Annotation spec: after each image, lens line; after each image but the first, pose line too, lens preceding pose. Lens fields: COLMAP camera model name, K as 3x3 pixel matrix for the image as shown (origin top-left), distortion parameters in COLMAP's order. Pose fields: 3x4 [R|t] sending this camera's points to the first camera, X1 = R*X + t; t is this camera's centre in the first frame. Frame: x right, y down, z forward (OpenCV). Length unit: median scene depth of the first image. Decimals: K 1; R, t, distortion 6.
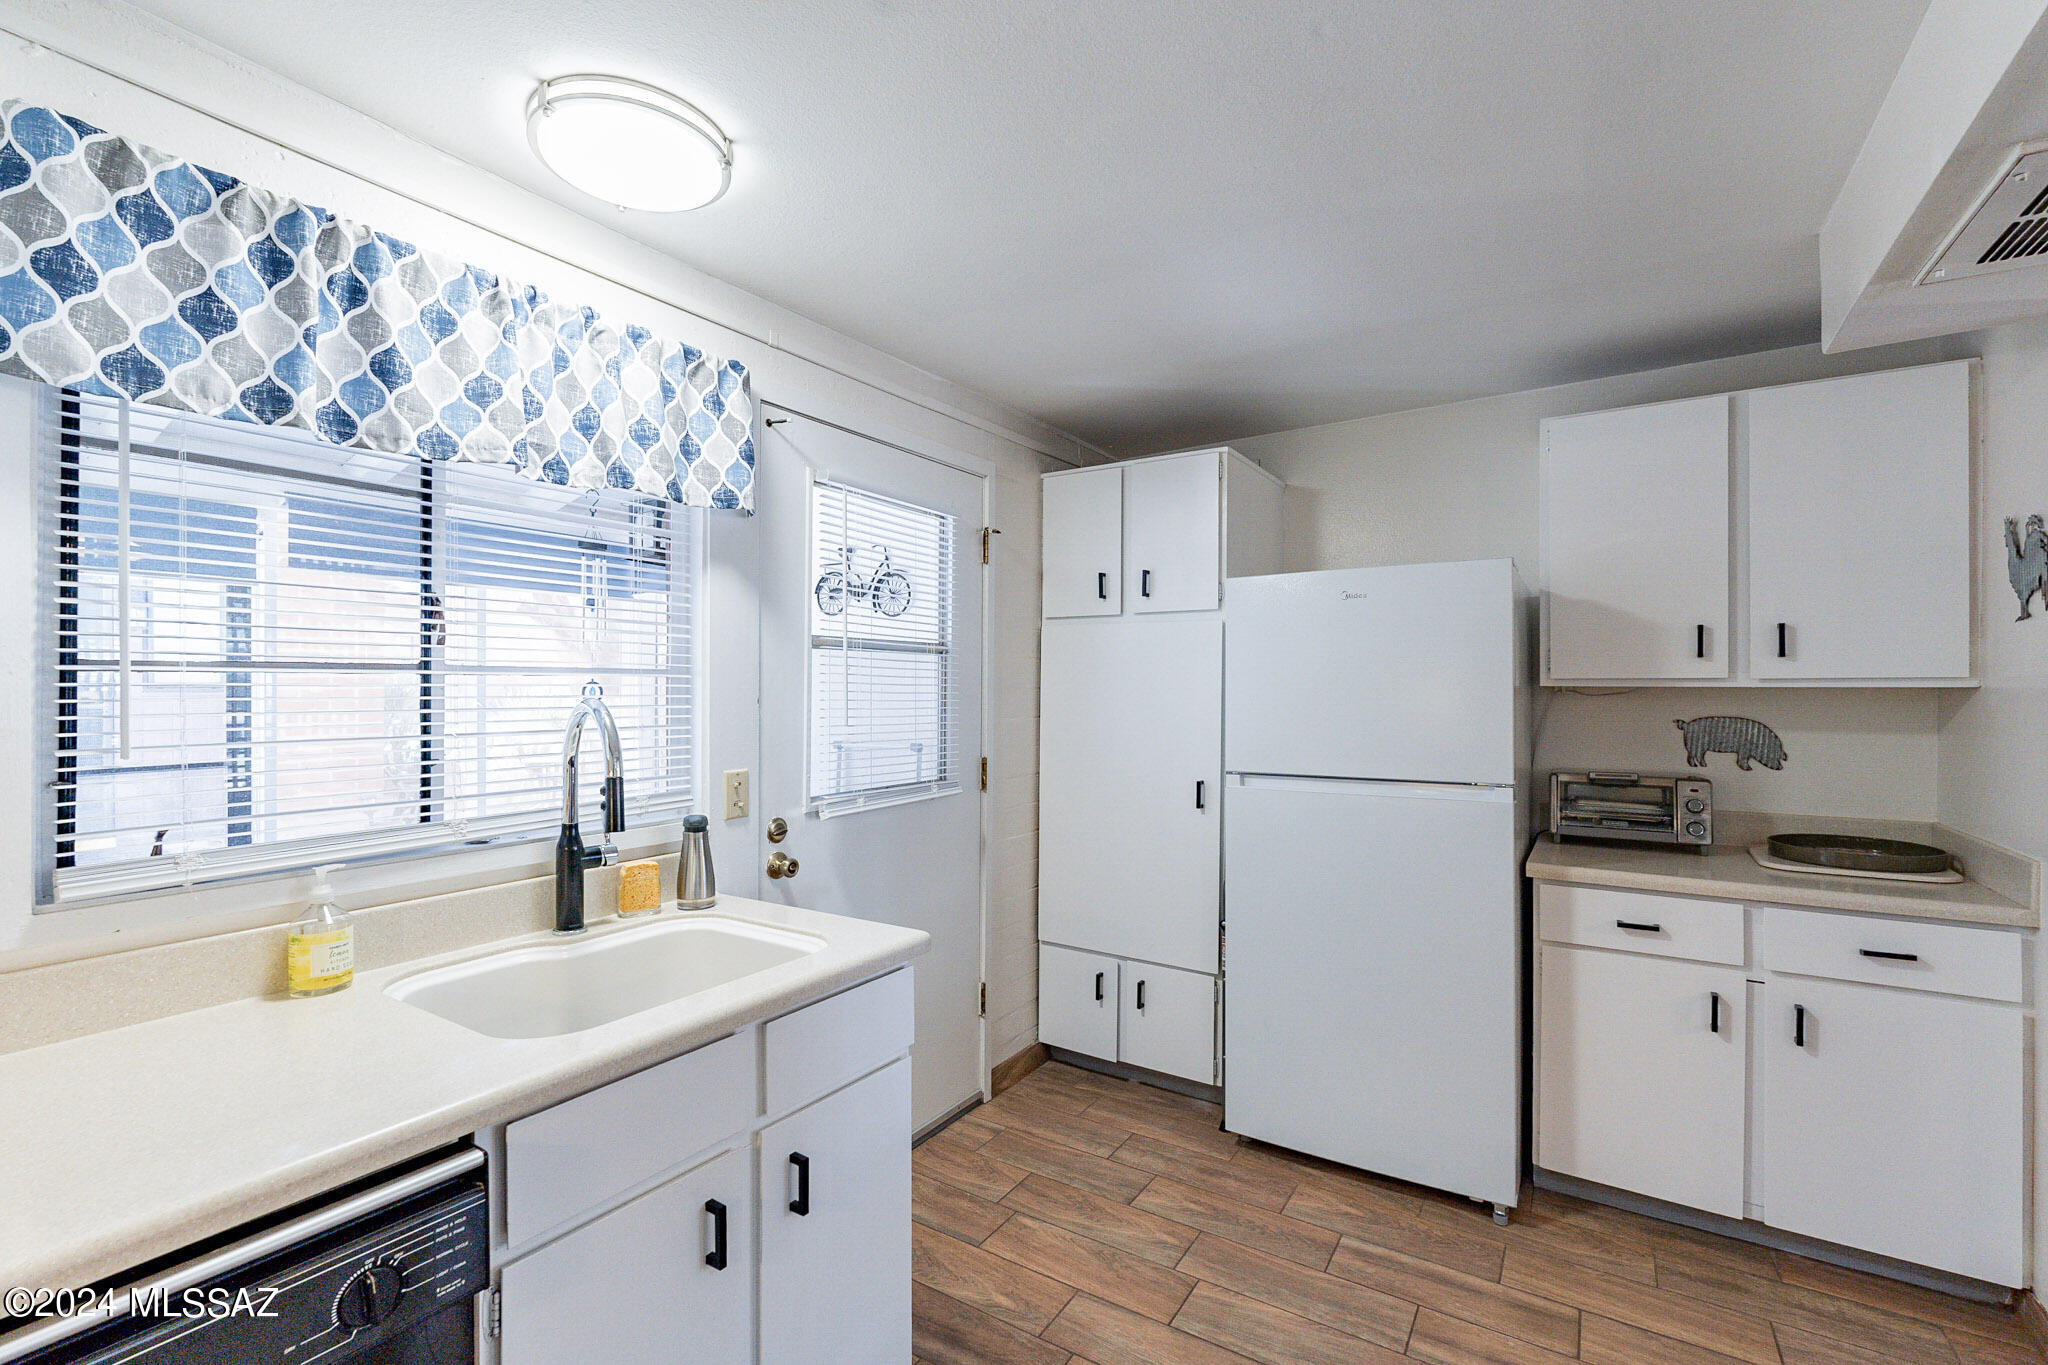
lens RADIAL K [[898.6, 0, 1024.2], [0, 898.6, 688.5], [0, 0, 1]] dist [-0.000773, 0.000057]
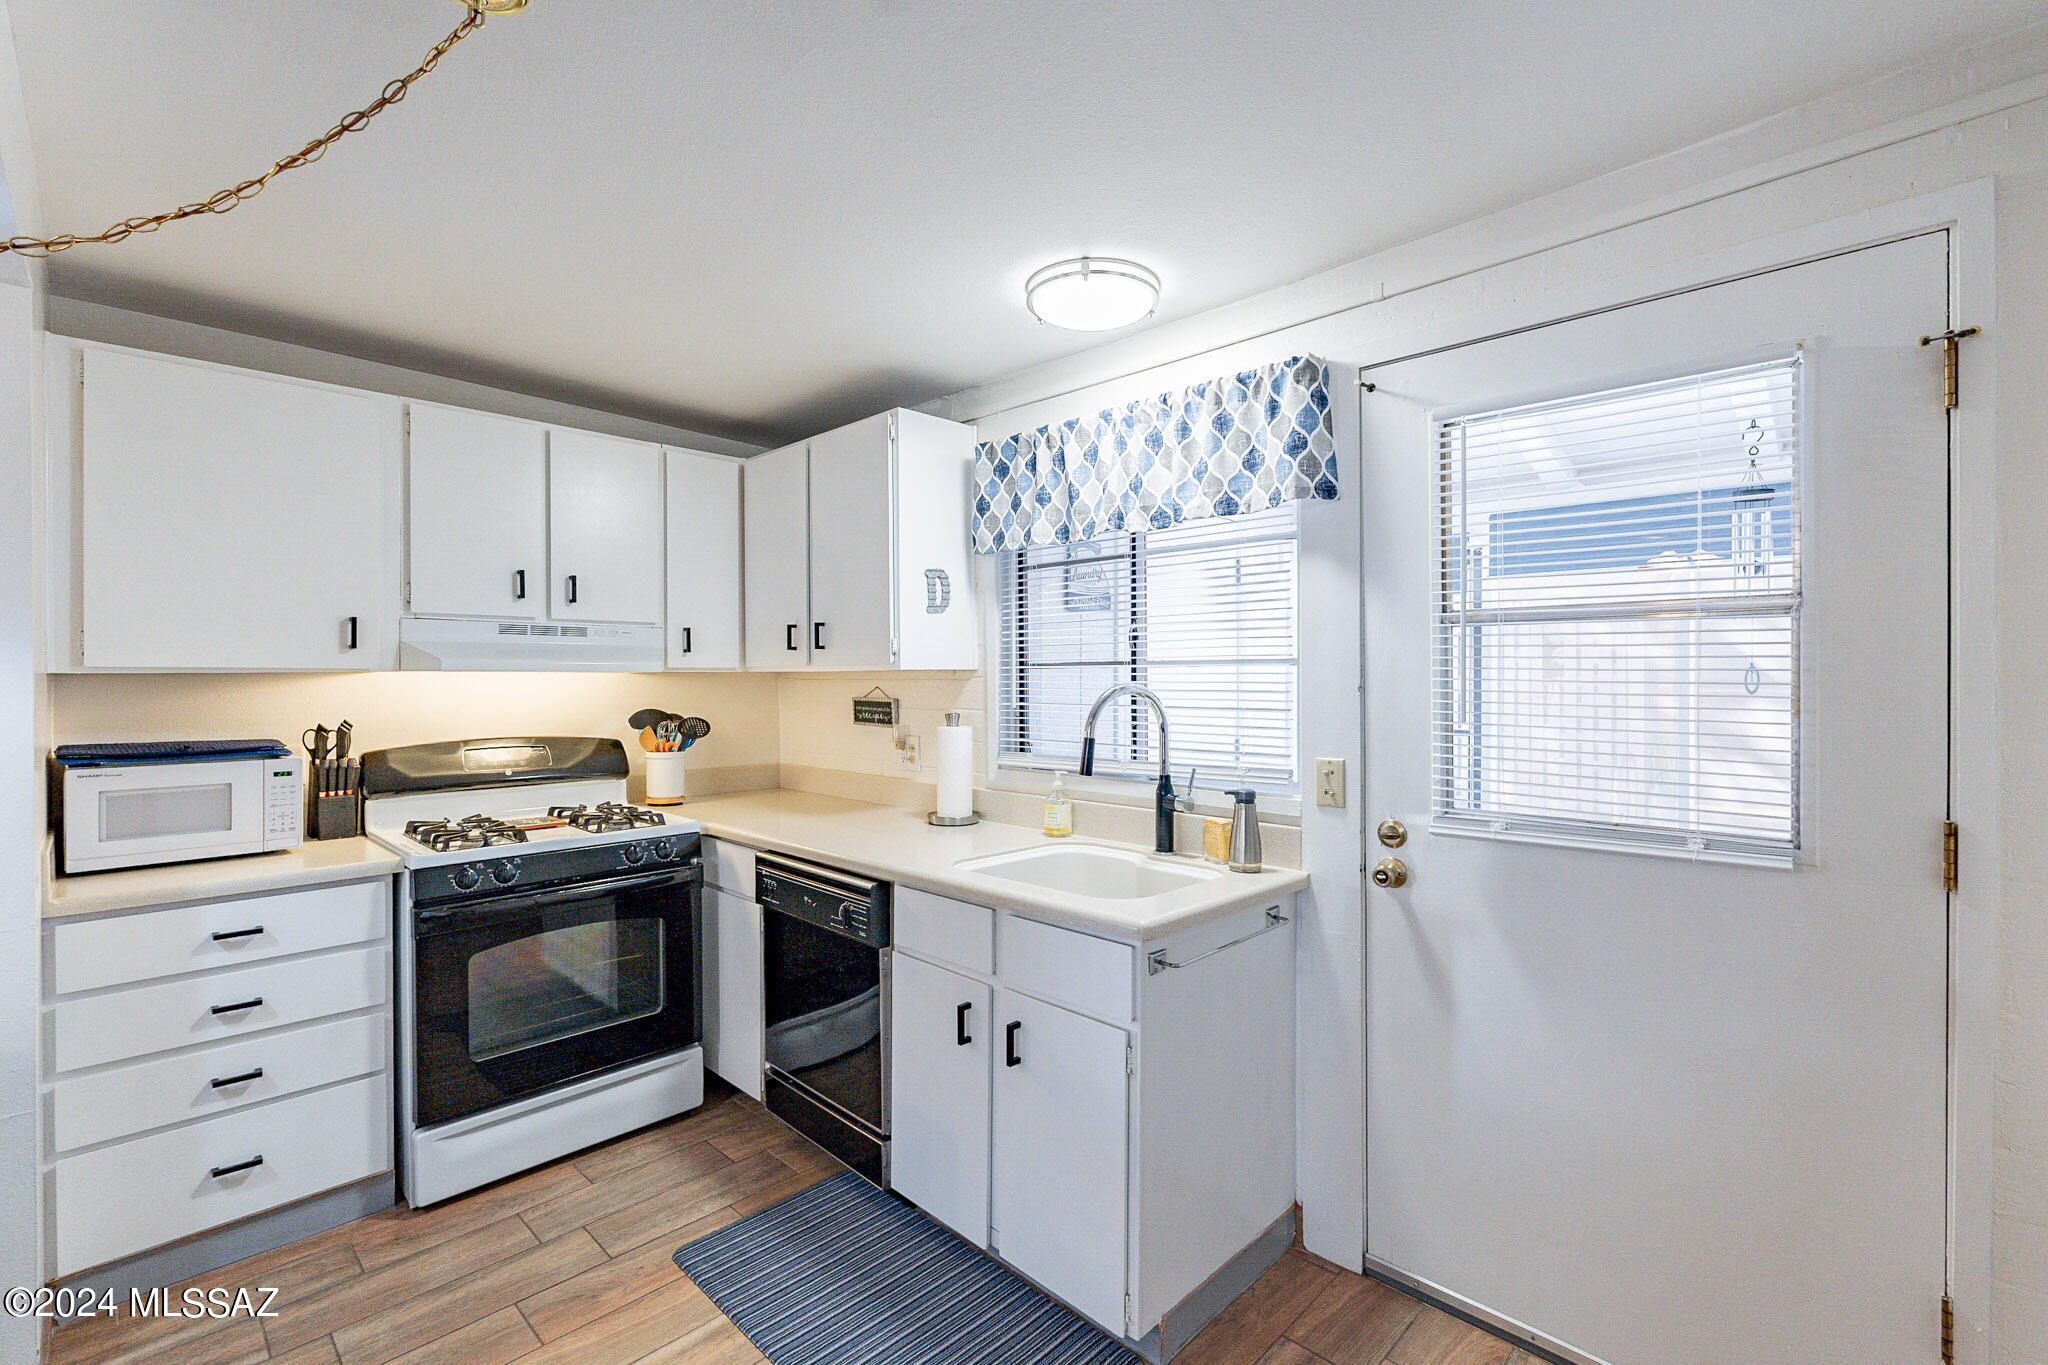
lens RADIAL K [[895.3, 0, 1018.6], [0, 895.3, 679.0], [0, 0, 1]] dist [-0.002365, -0.000293]
pose [[-0.198252, 0.002705, -0.980147, 0.660168], [0.001151, 0.999996, 0.002527, 0.000310], [0.980150, -0.000627, -0.198254, 0.793543]]
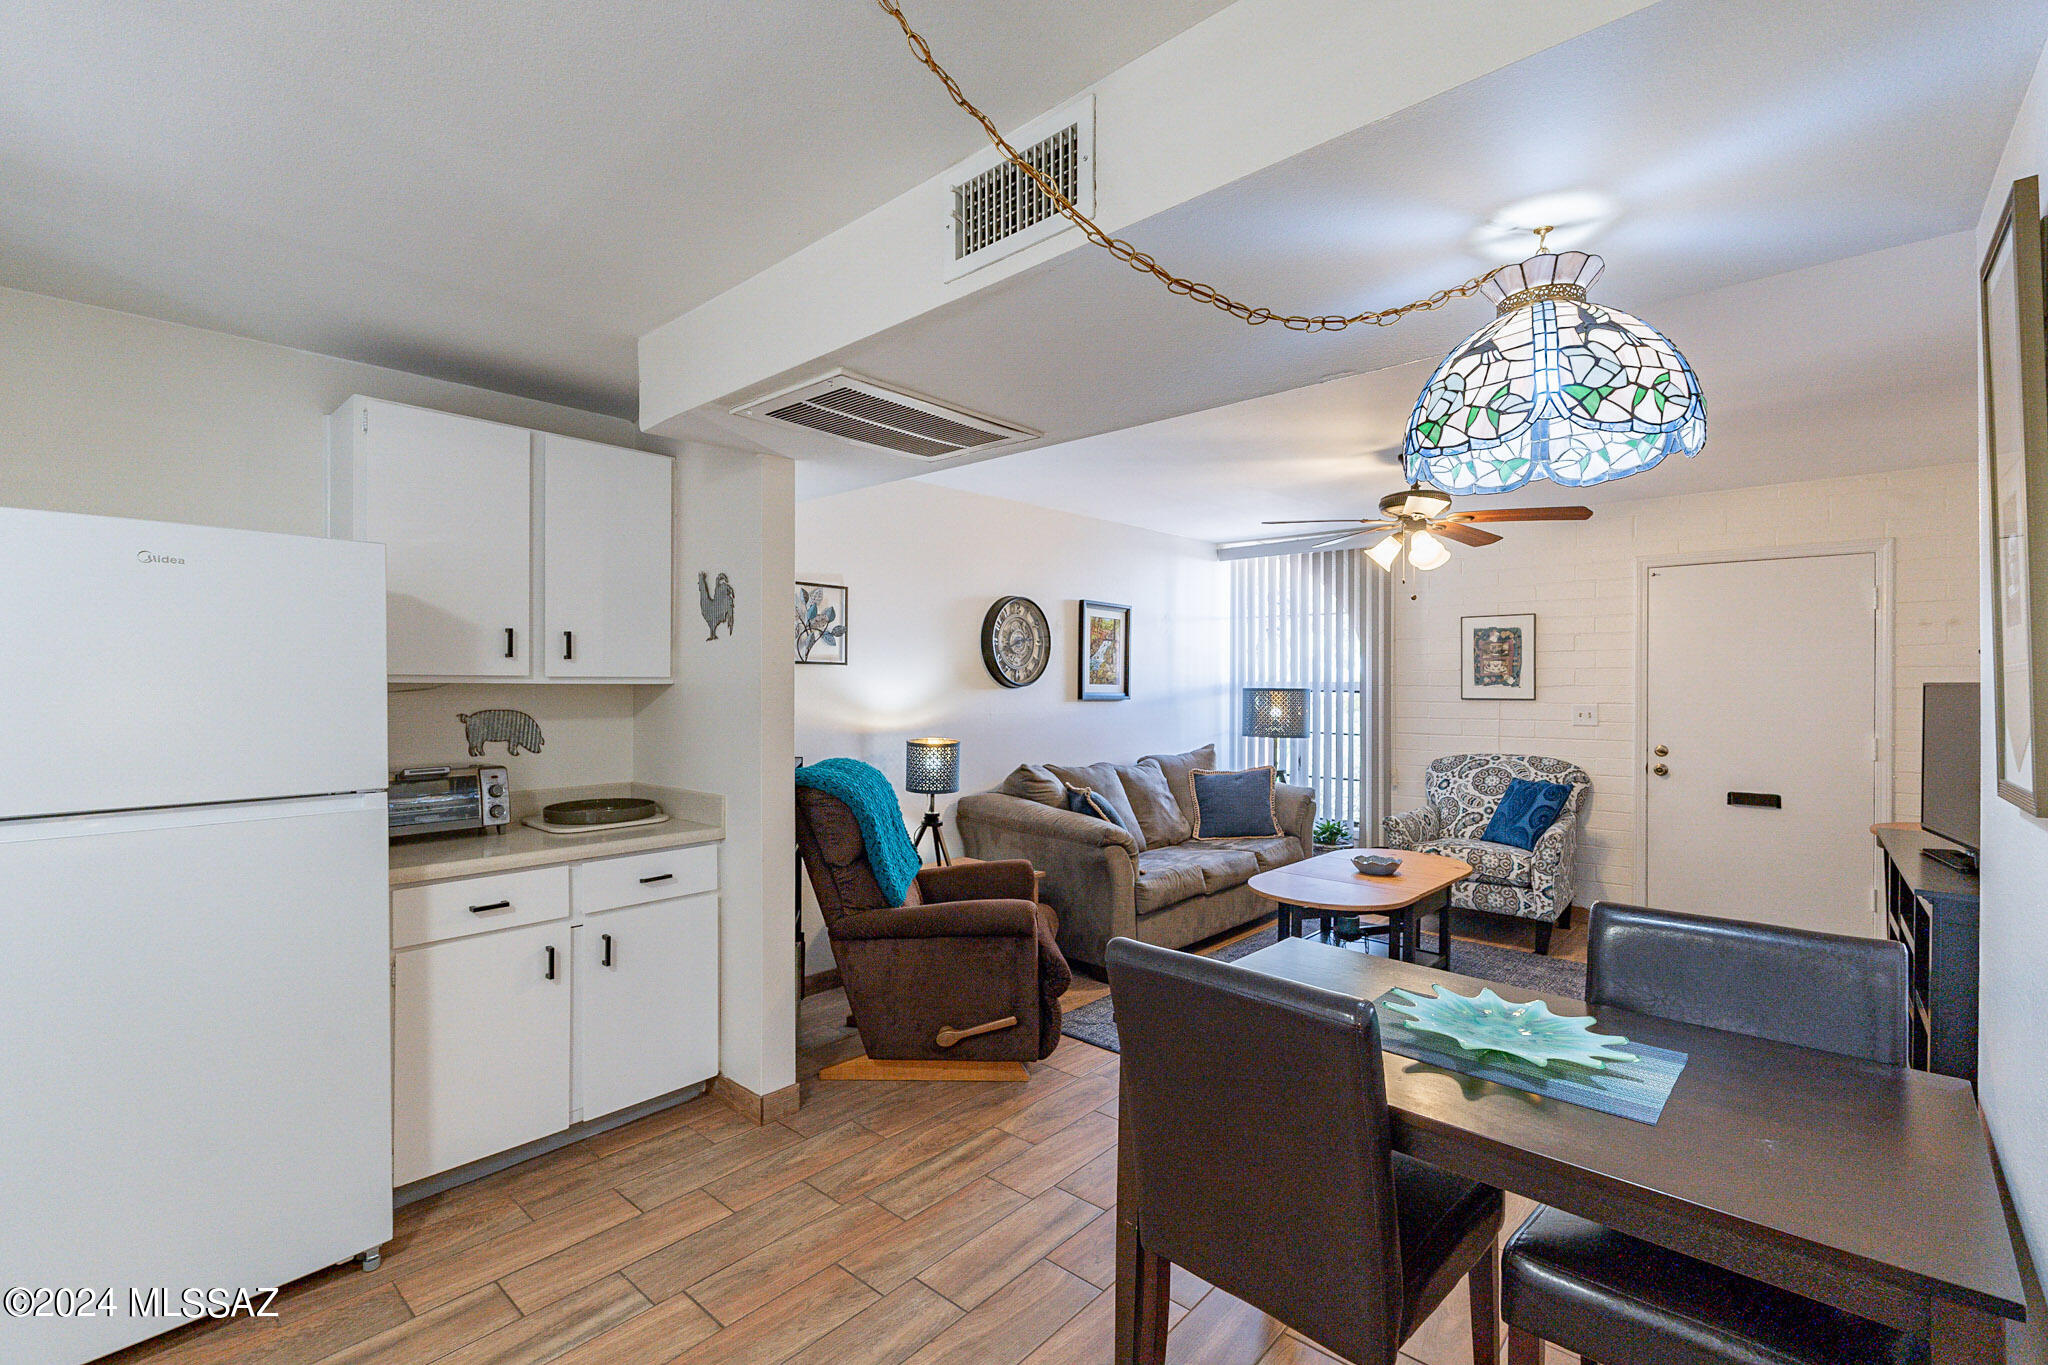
lens RADIAL K [[892.5, 0, 1024.0], [0, 892.5, 682.5], [0, 0, 1]] dist [-0.004081, -0.000137]
pose [[0.149543, 0.001954, 0.988753, -0.271171], [-0.001550, 0.999997, -0.001741, -0.002225], [-0.988754, -0.001272, 0.149545, 0.208867]]
